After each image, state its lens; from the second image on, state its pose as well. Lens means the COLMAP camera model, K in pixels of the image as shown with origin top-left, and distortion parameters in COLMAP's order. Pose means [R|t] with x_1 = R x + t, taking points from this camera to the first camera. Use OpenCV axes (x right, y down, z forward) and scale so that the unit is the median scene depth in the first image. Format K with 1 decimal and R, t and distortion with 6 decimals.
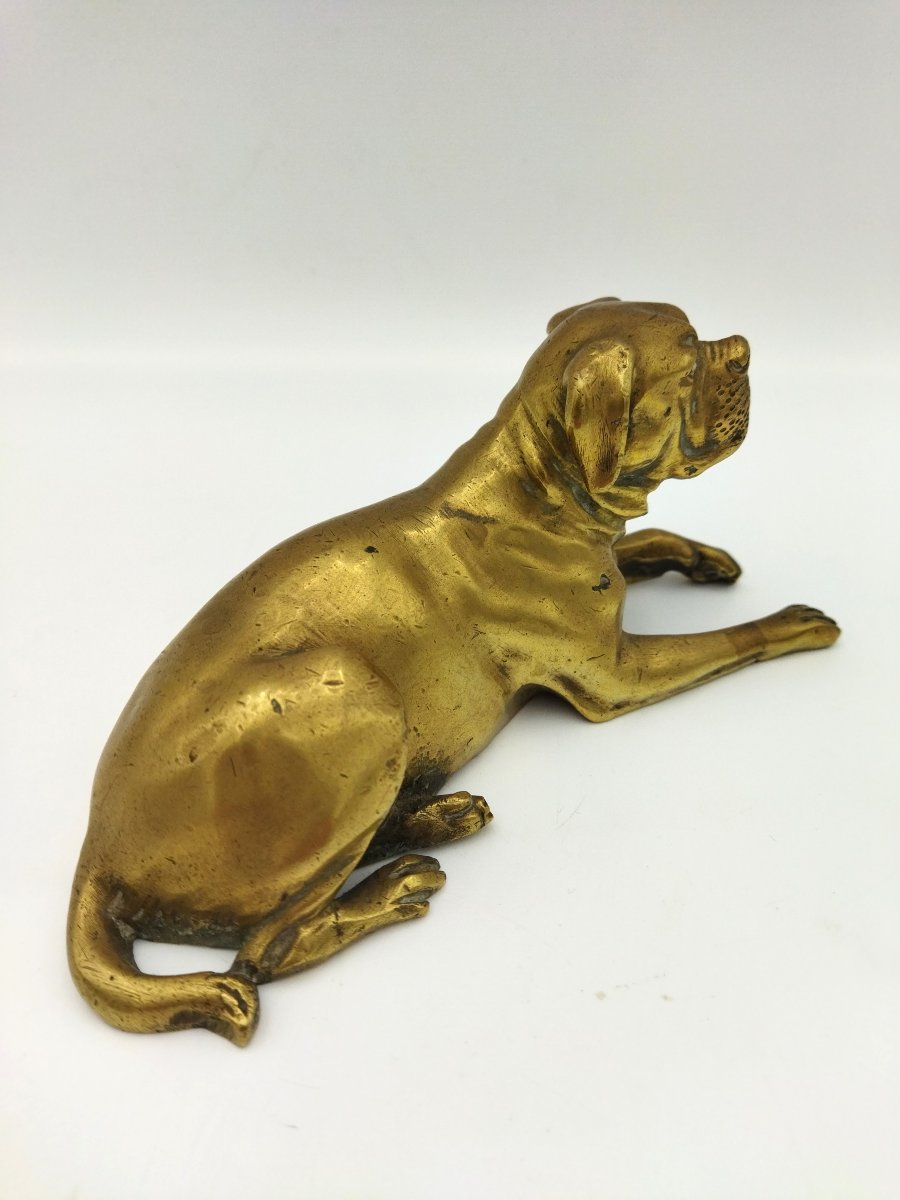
lens RADIAL K [[935.9, 0, 450.1], [0, 935.9, 601.1], [0, 0, 1]] dist [0.011426, 0.001319]
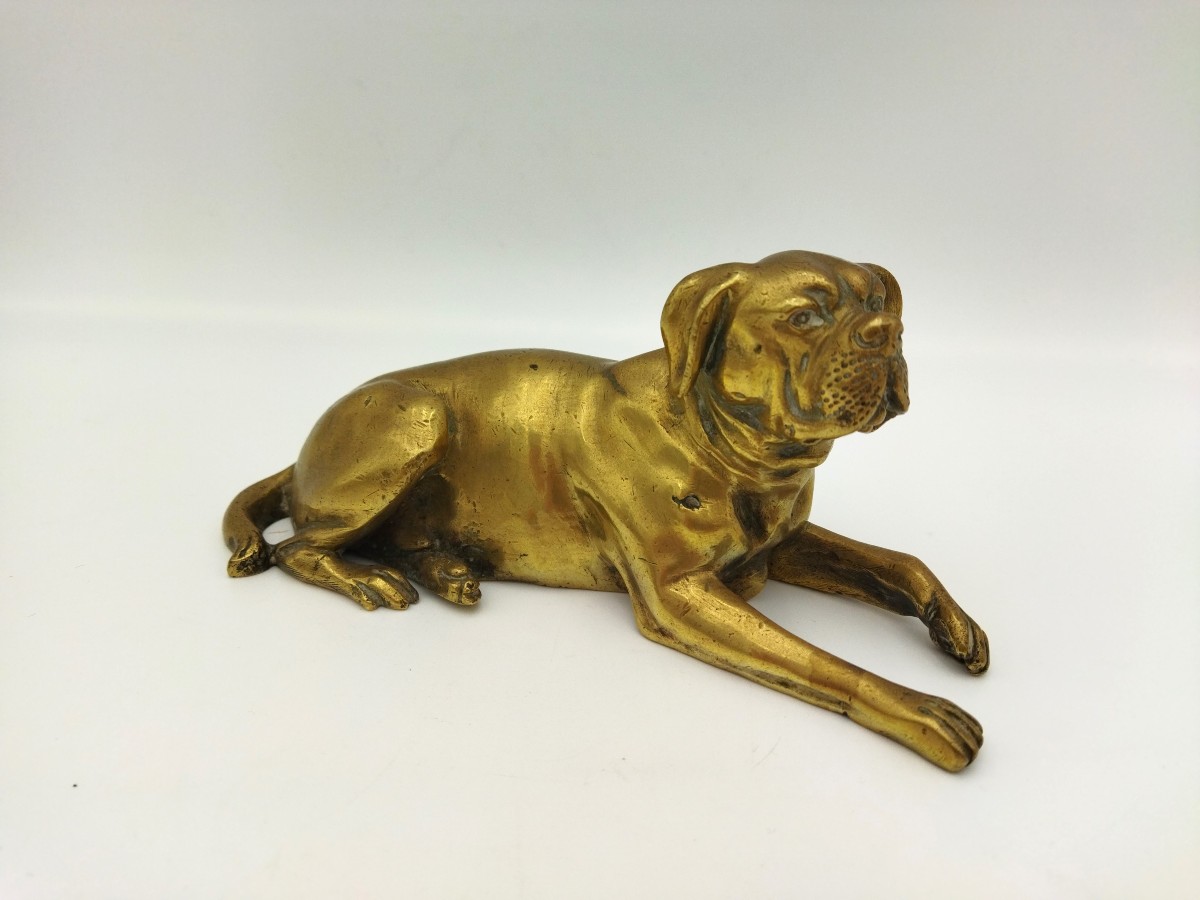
lens RADIAL K [[935.9, 0, 599.4], [0, 935.9, 447.5], [0, 0, 1]] dist [0.011426, 0.001319]
pose [[0.504820, 0.379678, -0.775243, 0.941863], [-0.529494, 0.845480, 0.069283, -0.094409], [0.681757, 0.375511, 0.627852, 0.310226]]
